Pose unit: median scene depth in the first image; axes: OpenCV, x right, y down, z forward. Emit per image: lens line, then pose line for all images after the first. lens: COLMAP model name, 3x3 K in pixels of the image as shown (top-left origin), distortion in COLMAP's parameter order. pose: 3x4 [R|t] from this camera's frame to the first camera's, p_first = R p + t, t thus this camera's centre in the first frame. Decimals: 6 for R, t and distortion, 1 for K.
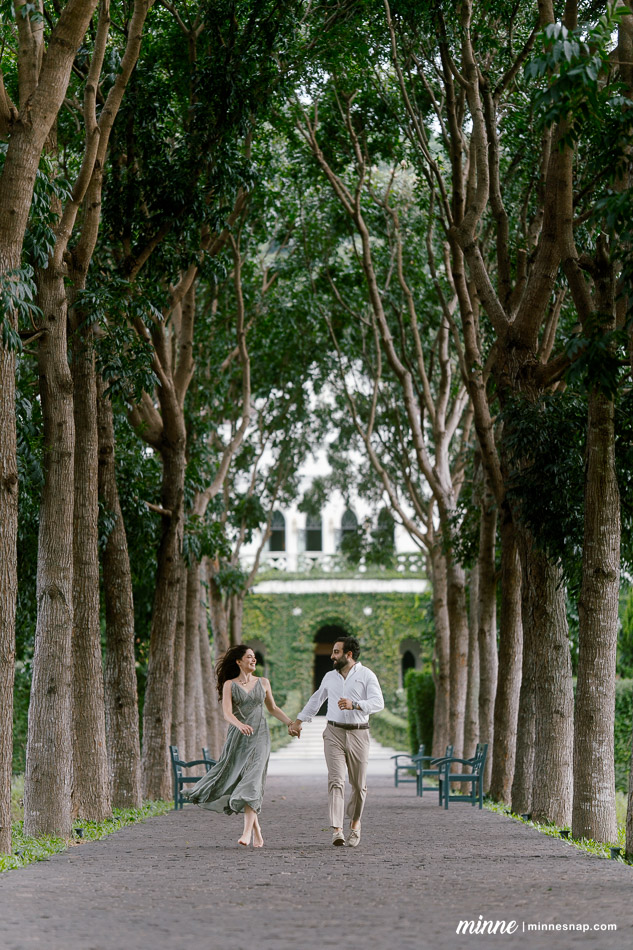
lens RADIAL K [[2345.7, 0, 303.0], [0, 2345.7, 486.5], [0, 0, 1]] dist [0.046880, 0.000000]
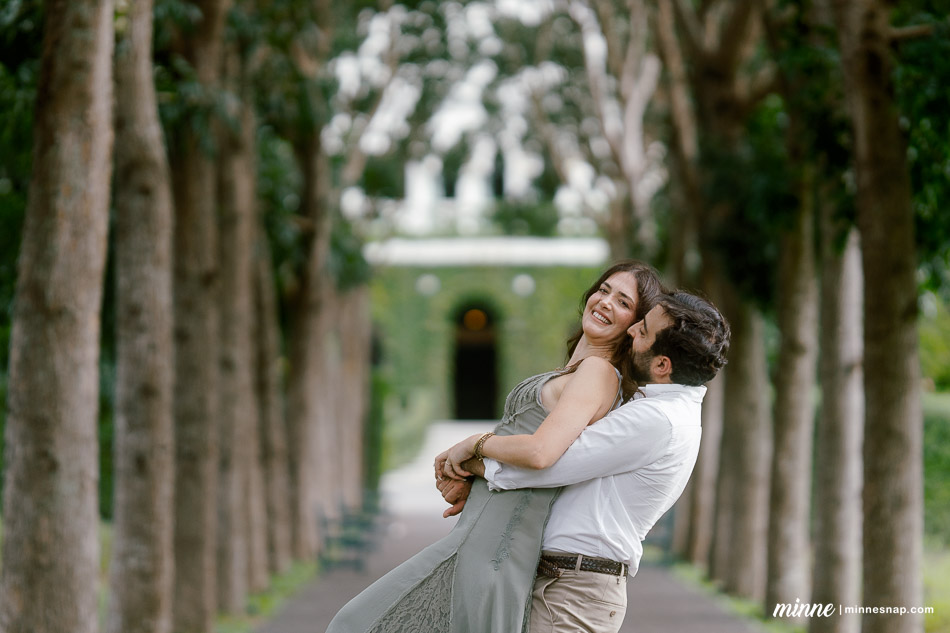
lens RADIAL K [[3527.0, 0, 459.8], [0, 3527.0, 344.2], [0, 0, 1]] dist [0.244384, 0.000000]
pose [[0.999894, 0.001230, 0.014490, -0.012322], [-0.002462, 0.996351, 0.085320, -0.033821], [-0.014332, -0.085347, 0.996248, -0.172982]]
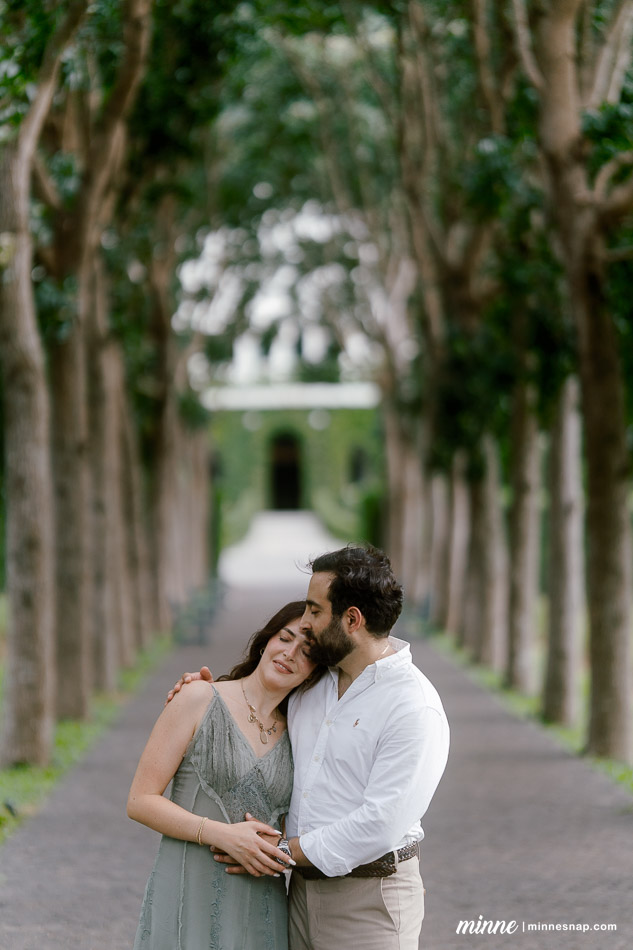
lens RADIAL K [[2345.7, 0, 309.3], [0, 2345.7, 472.2], [0, 0, 1]] dist [0.046880, 0.000000]
pose [[0.999457, -0.014510, 0.029595, -0.011378], [0.011581, 0.995234, 0.096831, -0.037456], [-0.030859, -0.096435, 0.994861, -0.109253]]
